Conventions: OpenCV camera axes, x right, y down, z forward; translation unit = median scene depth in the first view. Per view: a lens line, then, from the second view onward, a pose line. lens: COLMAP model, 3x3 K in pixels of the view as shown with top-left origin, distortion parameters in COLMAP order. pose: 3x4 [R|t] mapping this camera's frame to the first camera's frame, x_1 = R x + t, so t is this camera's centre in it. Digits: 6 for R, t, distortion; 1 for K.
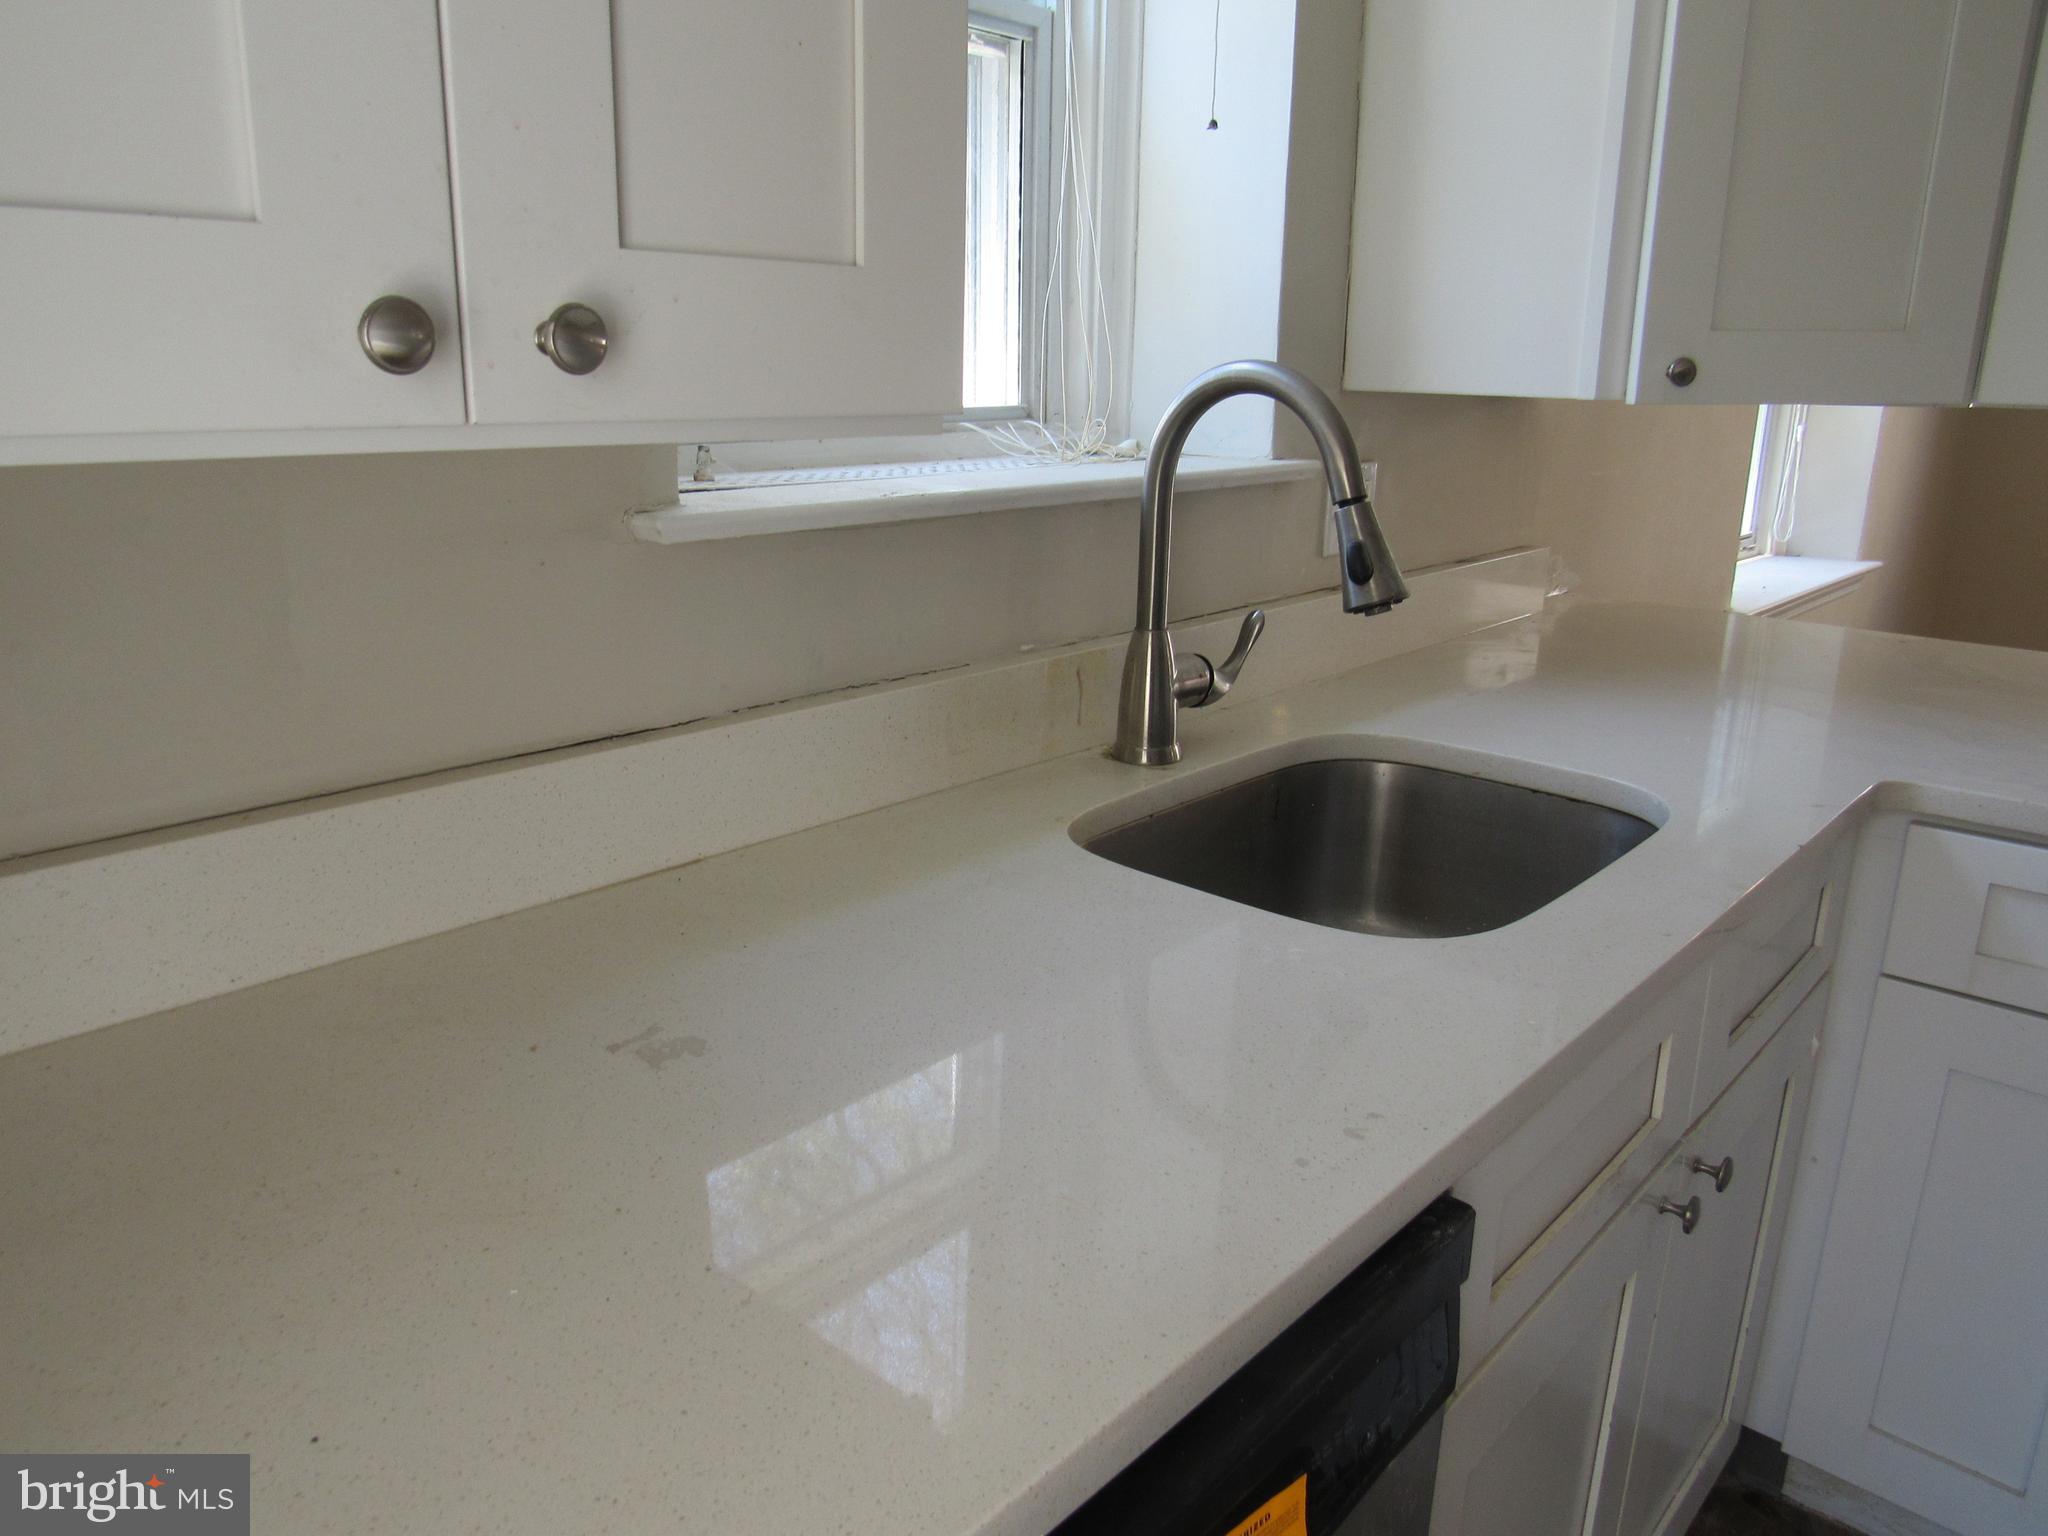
lens RADIAL K [[1468.1, 0, 1024.0], [0, 1468.1, 768.0], [0, 0, 1]] dist [-0.014465, -0.002173]
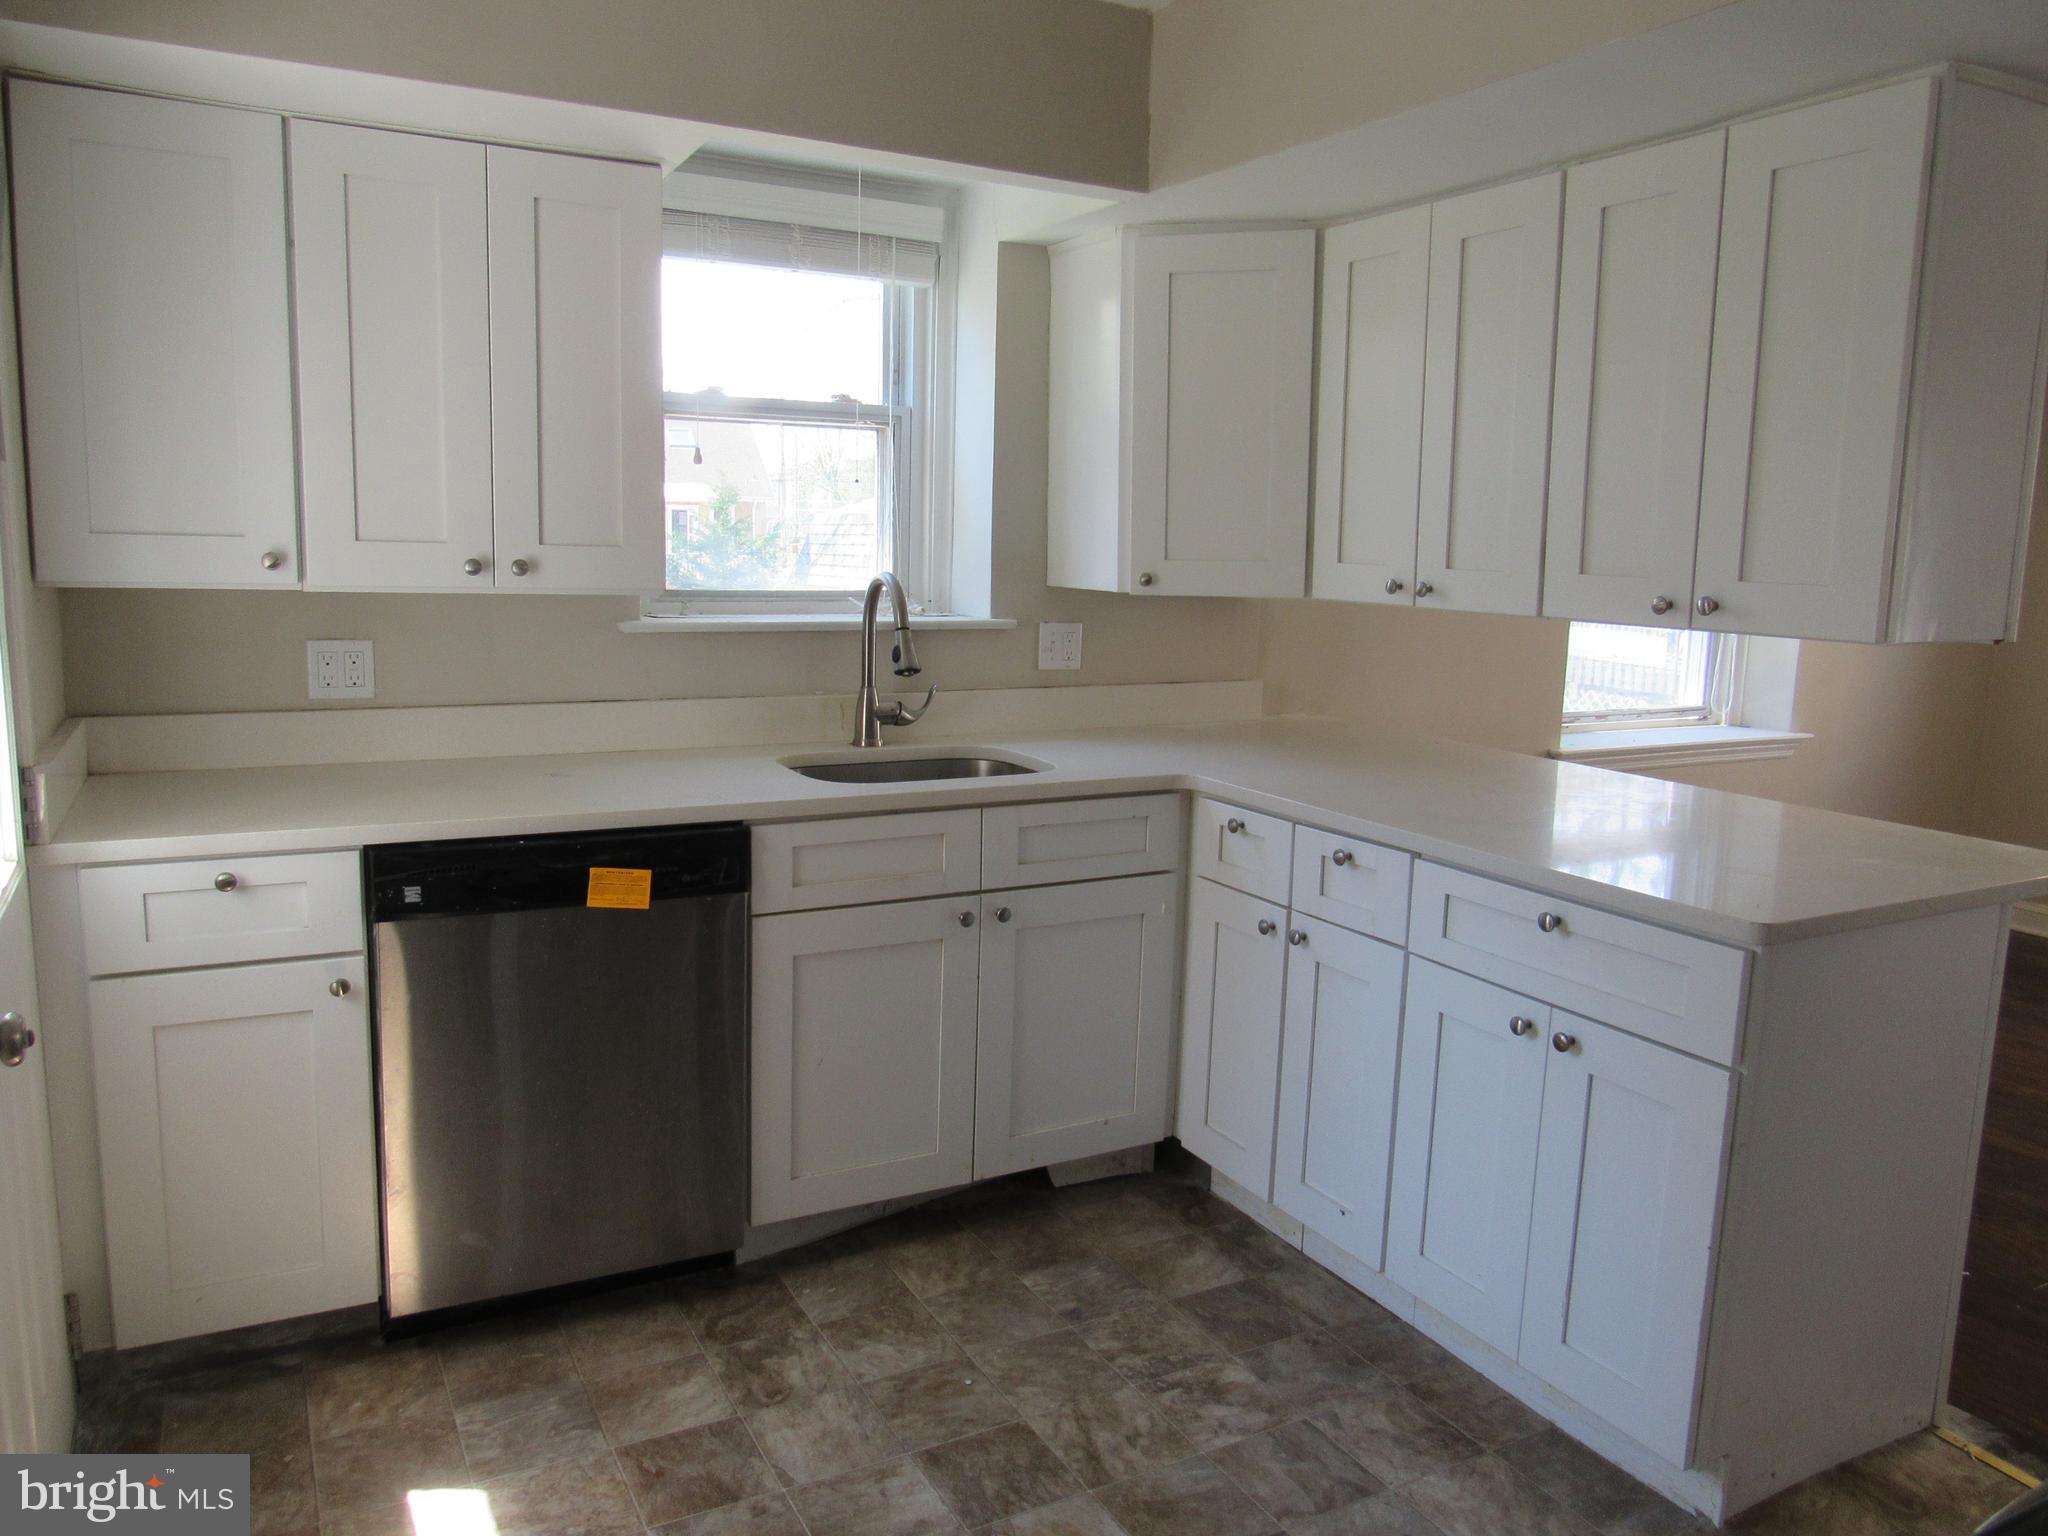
lens RADIAL K [[1468.1, 0, 1024.0], [0, 1468.1, 768.0], [0, 0, 1]] dist [-0.014465, -0.002173]
pose [[0.940811, 0.058367, -0.333867, 1.086070], [-0.100386, 0.988849, -0.110006, 0.255590], [0.323723, 0.137010, 0.936179, -1.032174]]
